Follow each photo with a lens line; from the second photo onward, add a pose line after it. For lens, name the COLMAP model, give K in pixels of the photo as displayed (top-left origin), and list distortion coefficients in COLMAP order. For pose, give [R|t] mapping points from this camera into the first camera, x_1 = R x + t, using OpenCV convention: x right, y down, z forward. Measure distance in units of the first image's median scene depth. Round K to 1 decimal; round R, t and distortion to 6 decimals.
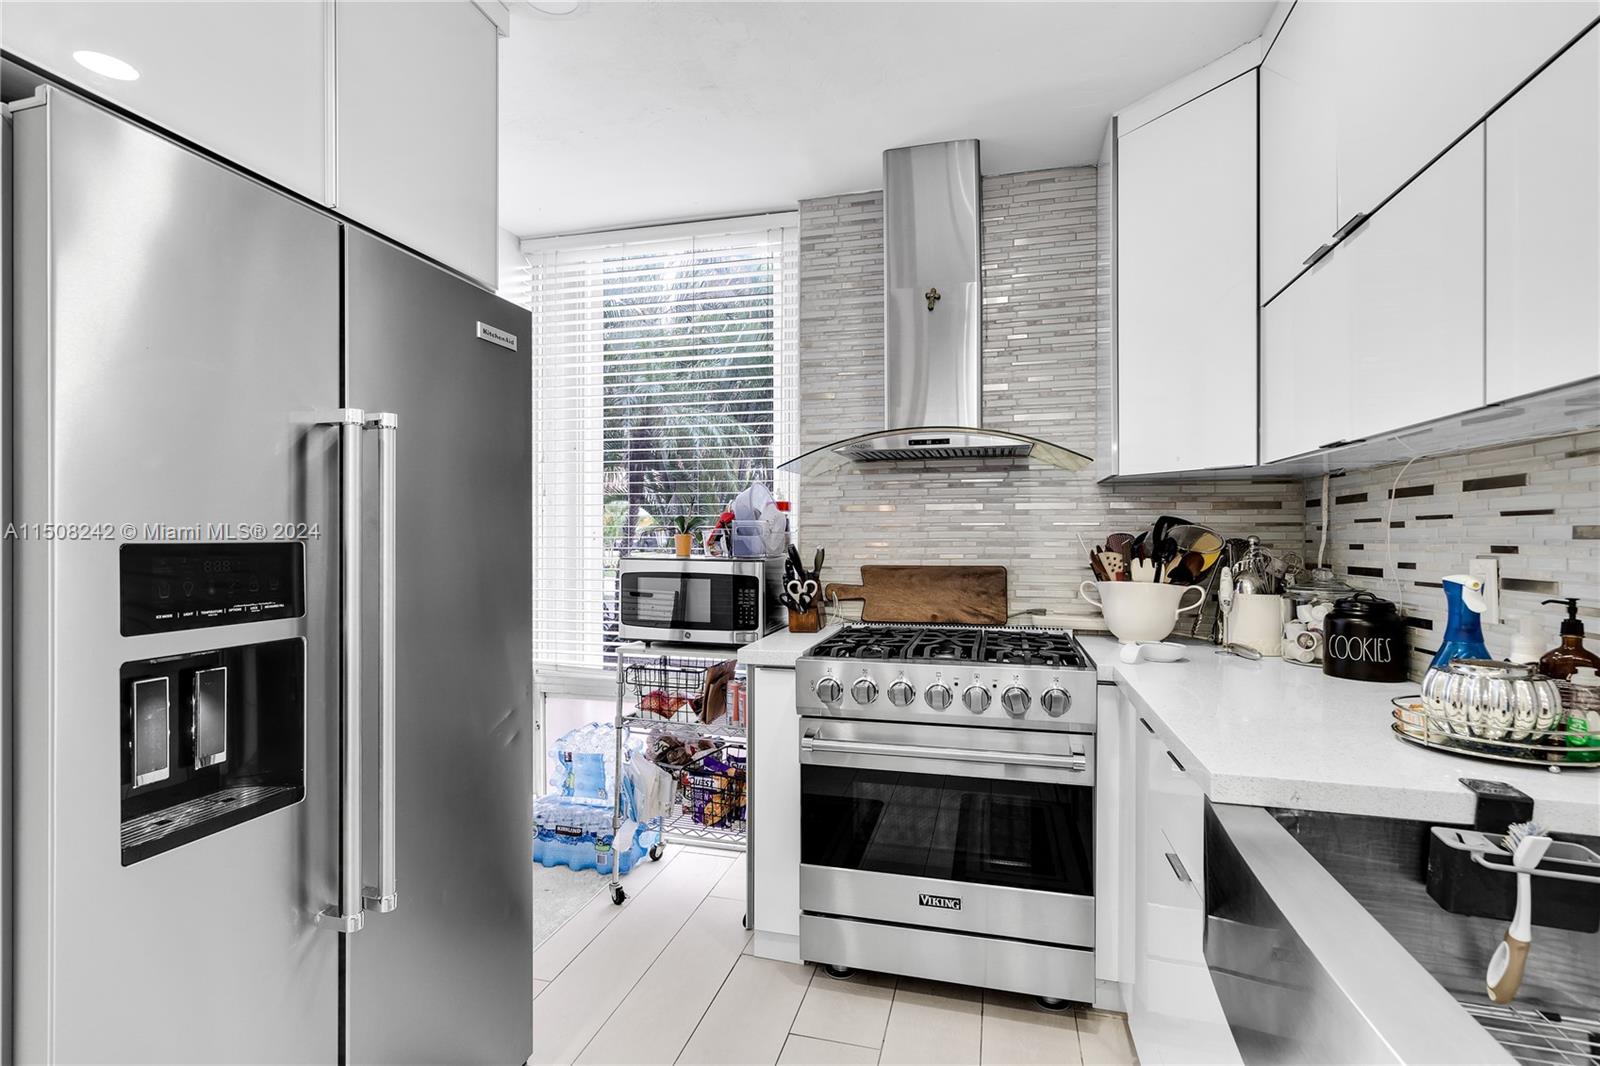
lens RADIAL K [[744.1, 0, 811.4], [0, 744.1, 536.4], [0, 0, 1]] dist [-0.011932, 0.000720]
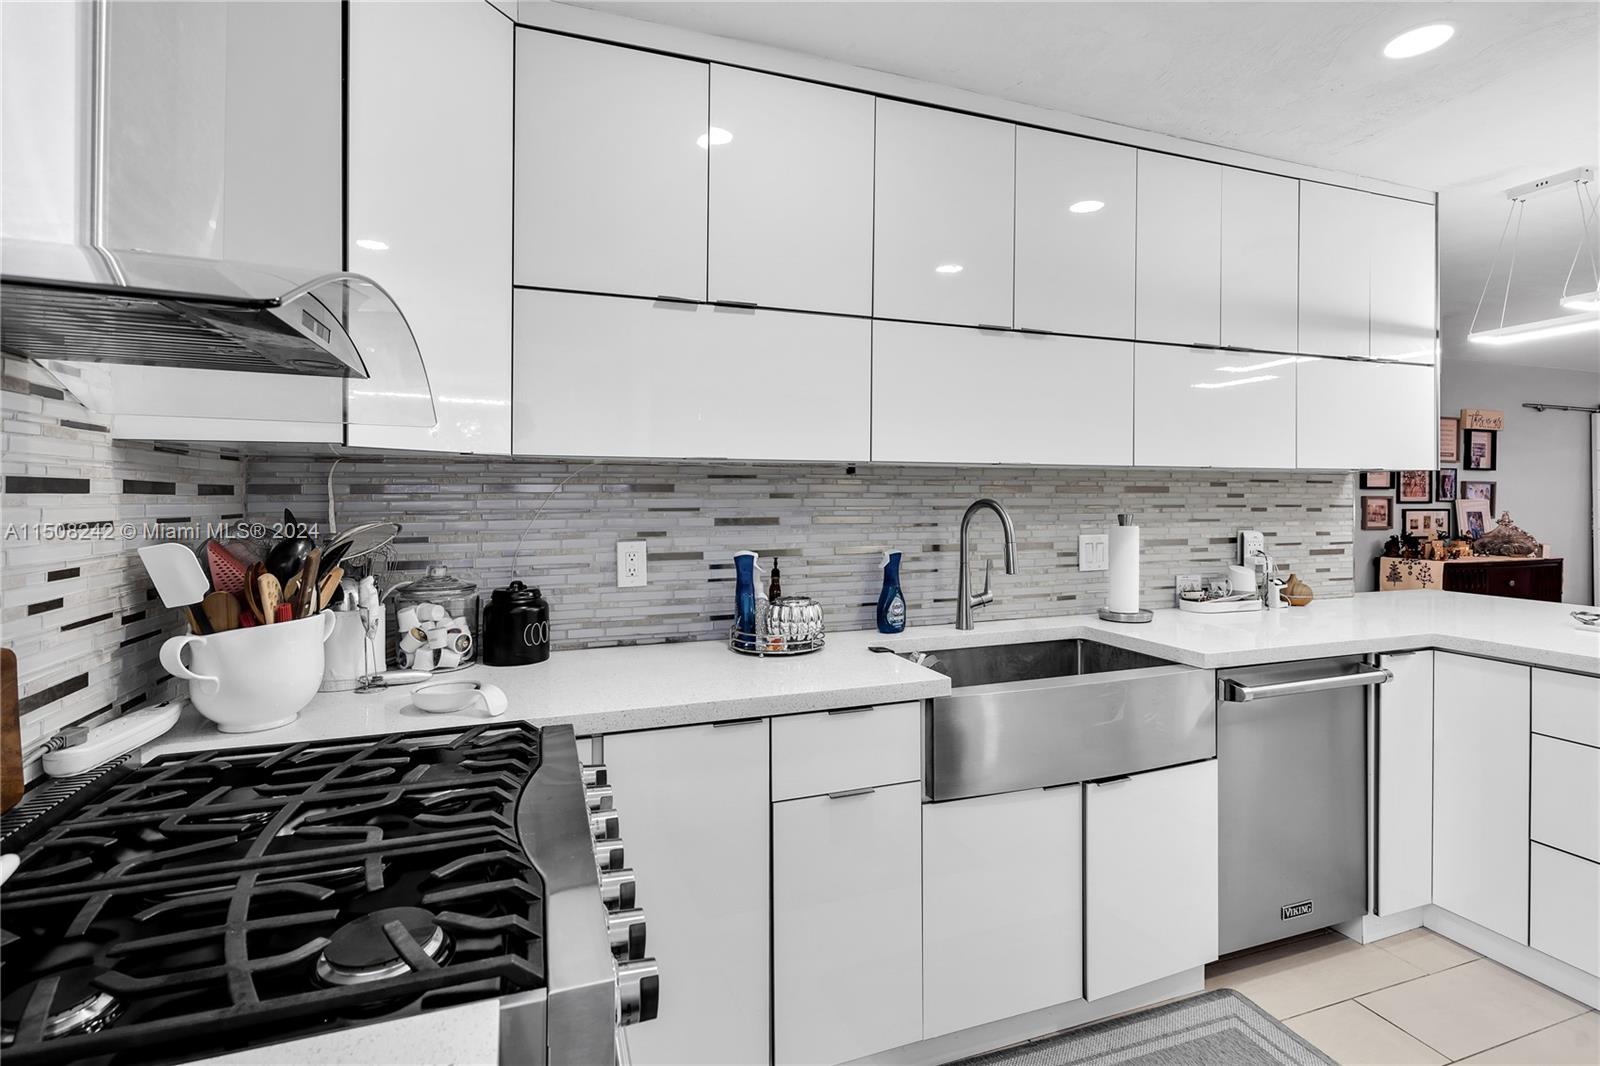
lens RADIAL K [[744.1, 0, 793.1], [0, 744.1, 497.8], [0, 0, 1]] dist [-0.011932, 0.000720]
pose [[-0.550860, -0.003709, 0.834589, -0.309461], [0.000803, 0.999987, 0.004974, -0.041675], [-0.834597, 0.003410, -0.550850, 1.060397]]
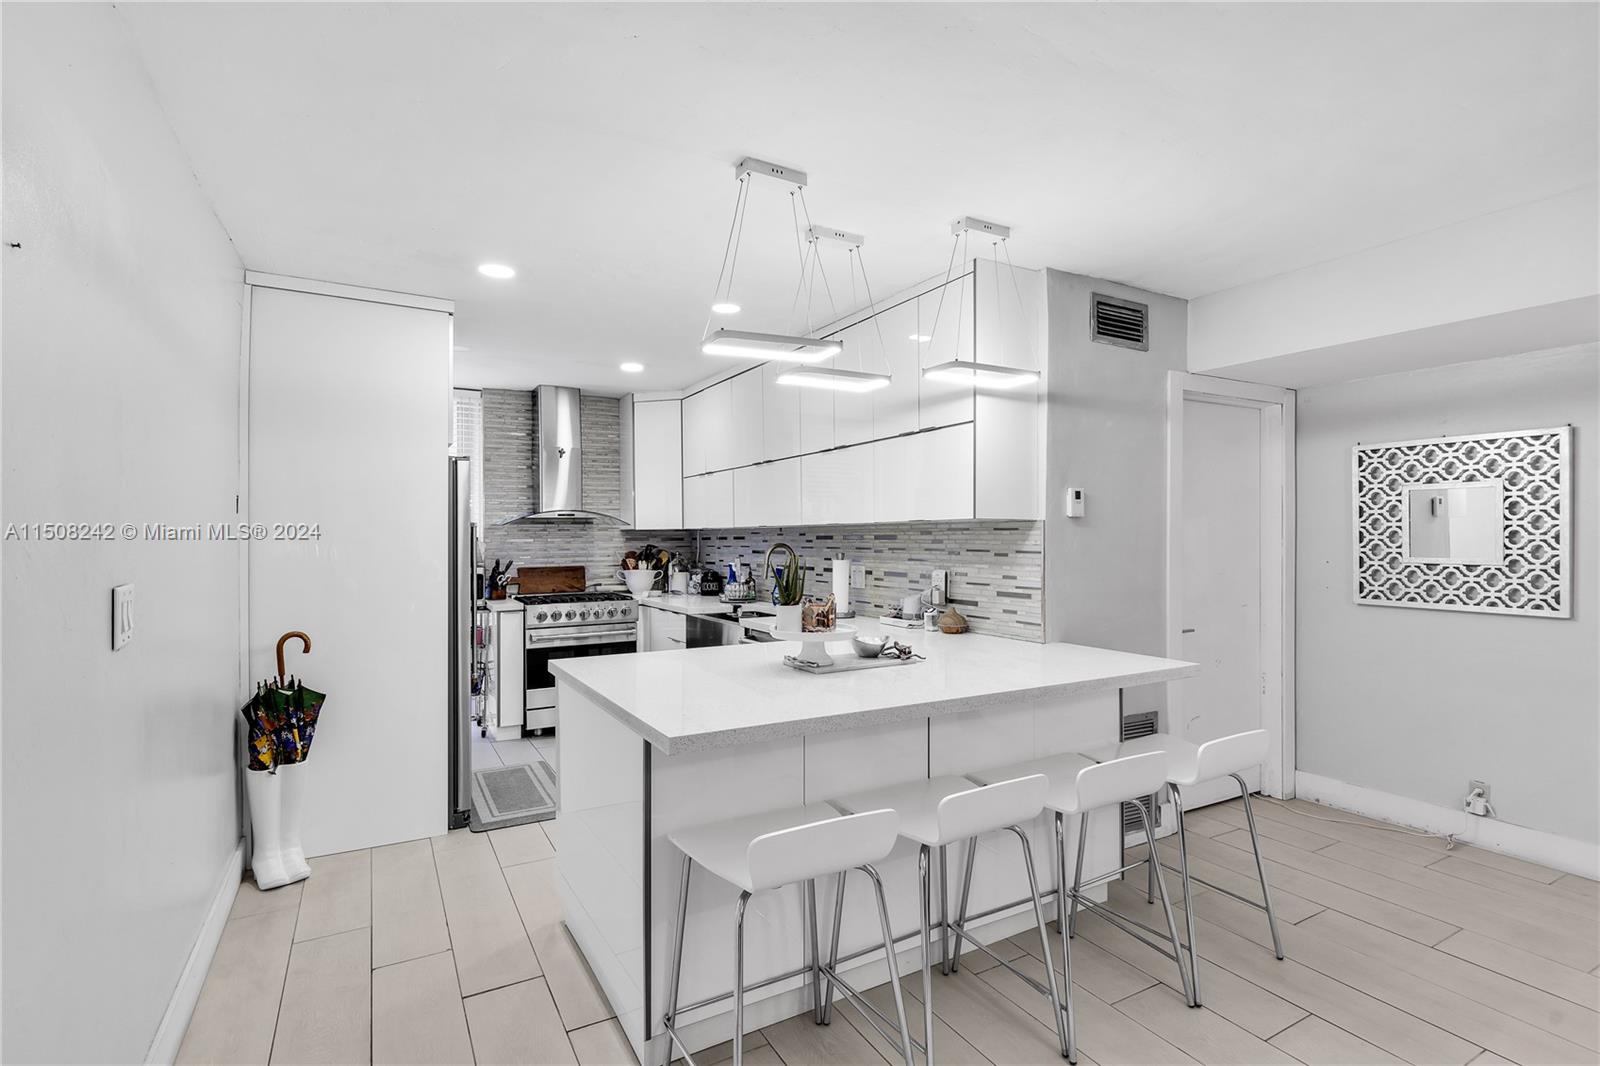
lens RADIAL K [[744.1, 0, 800.7], [0, 744.1, 534.7], [0, 0, 1]] dist [-0.011932, 0.000720]
pose [[0.707556, -0.003861, 0.706646, -1.057542], [0.008462, 0.999960, -0.003009, -0.051965], [-0.706606, 0.008109, 0.707561, -1.313150]]
